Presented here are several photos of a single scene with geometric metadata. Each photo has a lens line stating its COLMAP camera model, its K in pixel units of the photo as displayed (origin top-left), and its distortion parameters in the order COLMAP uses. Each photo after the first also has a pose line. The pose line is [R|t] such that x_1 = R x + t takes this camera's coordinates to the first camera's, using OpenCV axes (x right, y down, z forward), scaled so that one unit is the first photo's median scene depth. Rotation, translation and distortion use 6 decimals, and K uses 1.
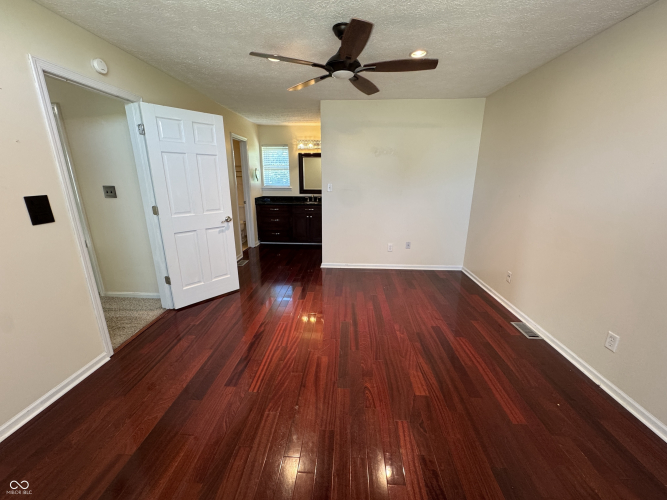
lens RADIAL K [[266.1, 0, 334.0], [0, 266.1, 249.7], [0, 0, 1]] dist [-0.005795, 0.000459]
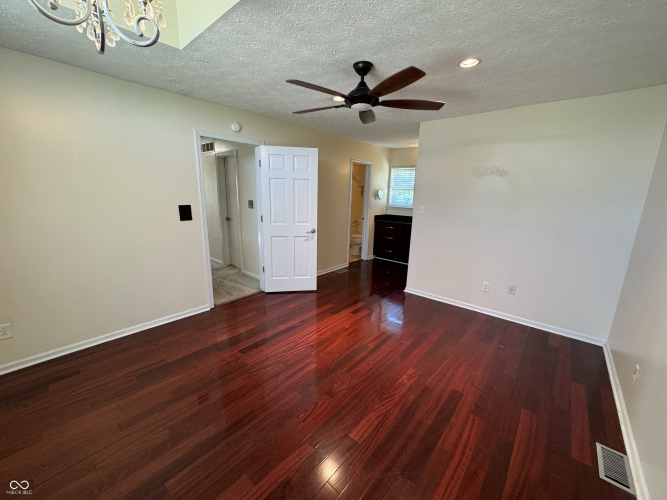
lens RADIAL K [[266.1, 0, 335.6], [0, 266.1, 250.6], [0, 0, 1]] dist [-0.005795, 0.000459]
pose [[0.789916, 0.148894, -0.594864, 0.439096], [-0.183868, 0.982949, 0.001874, -0.049037], [0.585000, 0.107897, 0.803824, 0.094765]]
